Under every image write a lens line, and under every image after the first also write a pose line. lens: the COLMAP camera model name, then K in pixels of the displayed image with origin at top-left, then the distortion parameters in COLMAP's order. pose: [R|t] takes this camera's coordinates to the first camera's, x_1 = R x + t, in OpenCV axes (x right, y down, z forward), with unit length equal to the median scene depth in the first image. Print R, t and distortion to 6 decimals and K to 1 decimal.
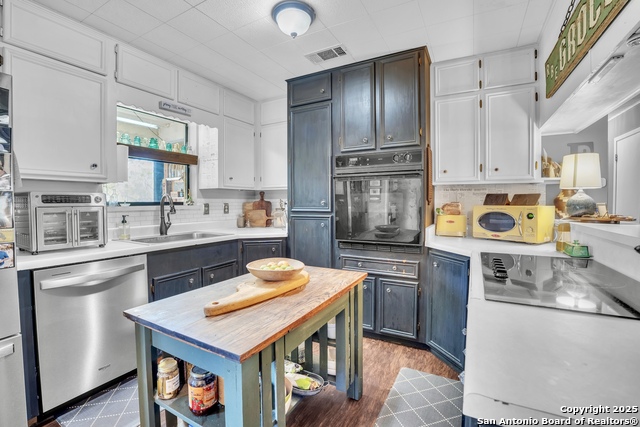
lens RADIAL K [[280.0, 0, 320.5], [0, 280.0, 210.1], [0, 0, 1]] dist [-0.058062, 0.006276]
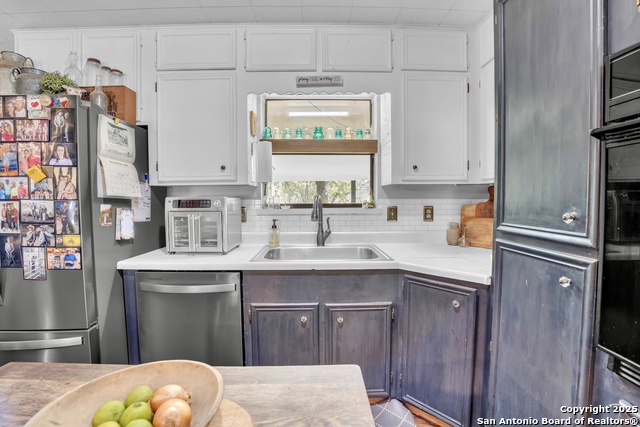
lens RADIAL K [[280.0, 0, 322.1], [0, 280.0, 210.7], [0, 0, 1]] dist [-0.058062, 0.006276]
pose [[0.502467, 0.038834, -0.863724, 0.146393], [-0.019281, 0.999246, 0.033711, -0.042216], [0.864382, -0.000286, 0.502836, 0.640421]]
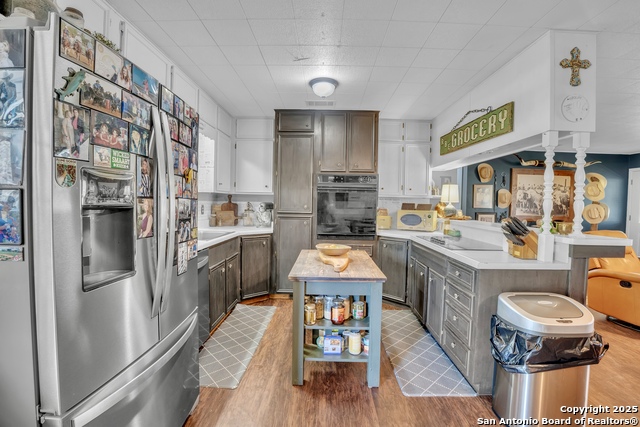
lens RADIAL K [[280.0, 0, 320.5], [0, 280.0, 212.3], [0, 0, 1]] dist [-0.058062, 0.006276]
pose [[0.884856, 0.004110, 0.465846, -0.618197], [-0.008986, 0.999926, 0.008247, -0.012404], [-0.465777, -0.011484, 0.884828, -0.266366]]
